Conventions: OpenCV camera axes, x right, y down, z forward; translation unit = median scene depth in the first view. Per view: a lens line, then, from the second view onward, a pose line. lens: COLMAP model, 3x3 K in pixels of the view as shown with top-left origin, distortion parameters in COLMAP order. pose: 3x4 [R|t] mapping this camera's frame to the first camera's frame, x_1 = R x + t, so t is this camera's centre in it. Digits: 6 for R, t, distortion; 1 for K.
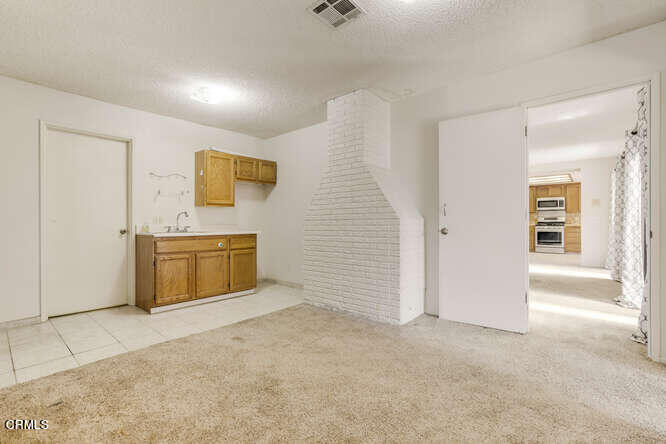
lens RADIAL K [[305.6, 0, 329.1], [0, 305.6, 224.1], [0, 0, 1]] dist [-0.044132, 0.022057]
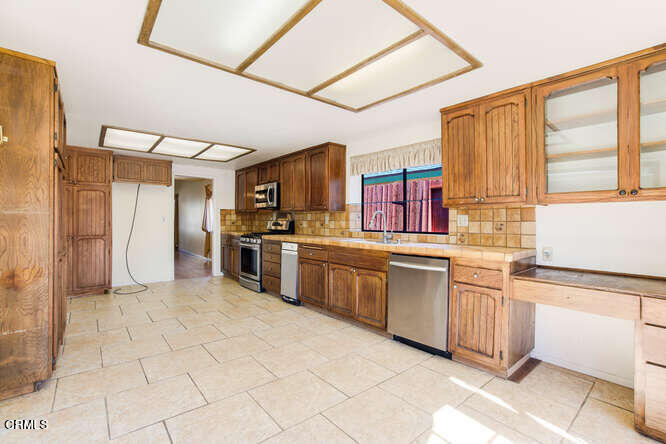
lens RADIAL K [[305.6, 0, 329.1], [0, 305.6, 224.1], [0, 0, 1]] dist [-0.044132, 0.022057]
pose [[0.987297, 0.008126, -0.158675, 0.980775], [-0.008710, 0.999958, -0.002984, -0.018555], [0.158644, 0.004328, 0.987326, 0.508686]]
